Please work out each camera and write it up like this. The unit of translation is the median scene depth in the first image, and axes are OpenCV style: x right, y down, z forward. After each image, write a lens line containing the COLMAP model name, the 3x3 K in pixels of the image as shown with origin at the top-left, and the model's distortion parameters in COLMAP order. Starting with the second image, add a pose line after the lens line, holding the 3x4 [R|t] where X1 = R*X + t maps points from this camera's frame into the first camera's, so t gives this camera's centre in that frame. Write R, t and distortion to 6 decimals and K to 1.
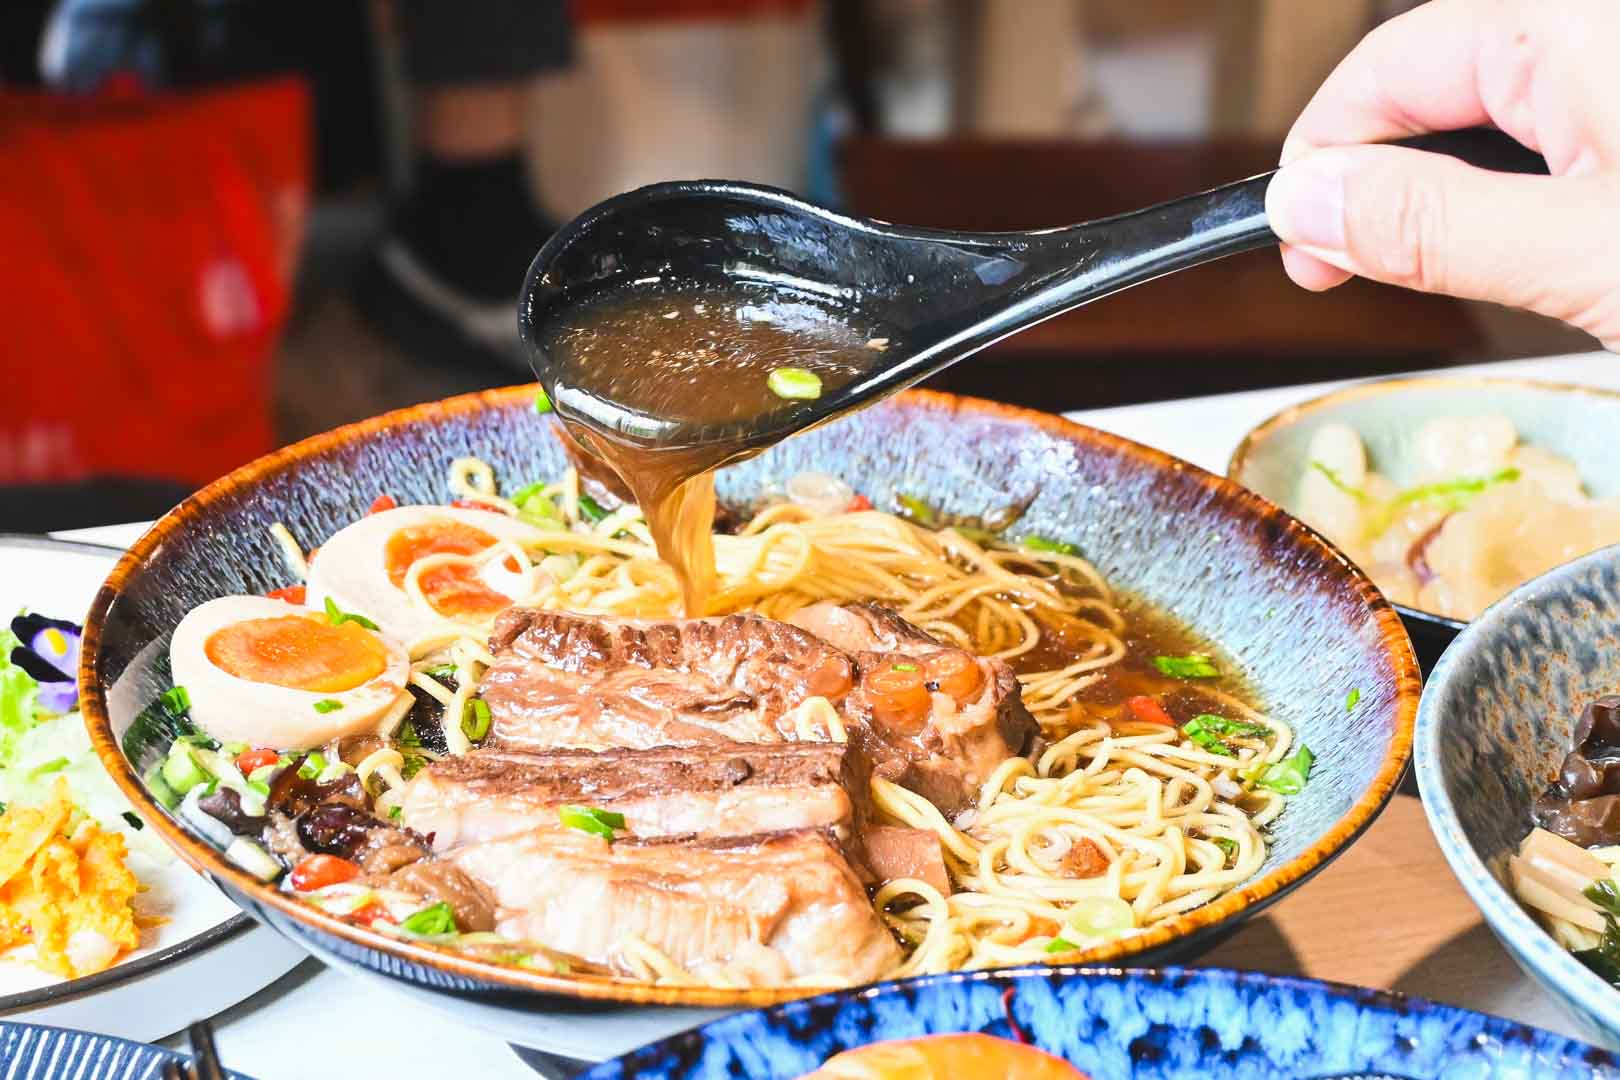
lens RADIAL K [[2971.7, 0, 809.2], [0, 2971.7, 539.8], [0, 0, 1]] dist [-0.034071, 0.000000]
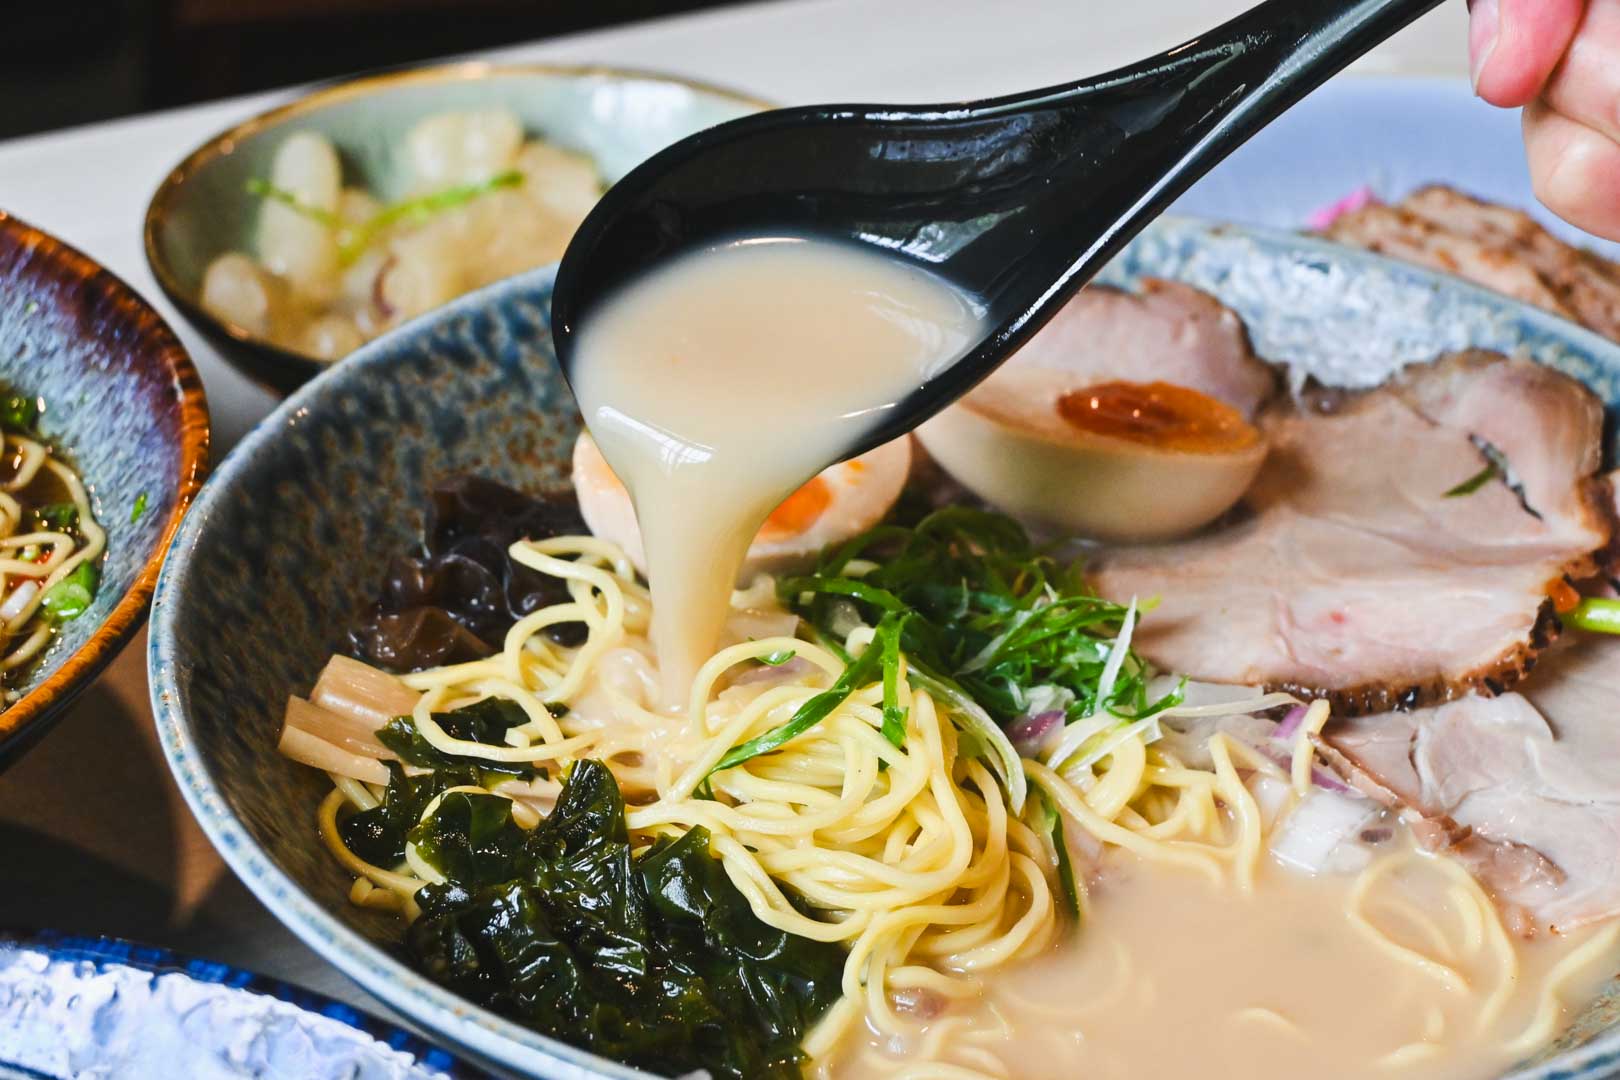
lens RADIAL K [[2971.7, 0, 809.7], [0, 2971.7, 538.7], [0, 0, 1]] dist [-0.034071, 0.000000]
pose [[0.986733, -0.086683, 0.137272, 0.242357], [0.068988, 0.989269, 0.128792, -0.029558], [-0.146963, -0.117613, 0.982125, 0.156999]]
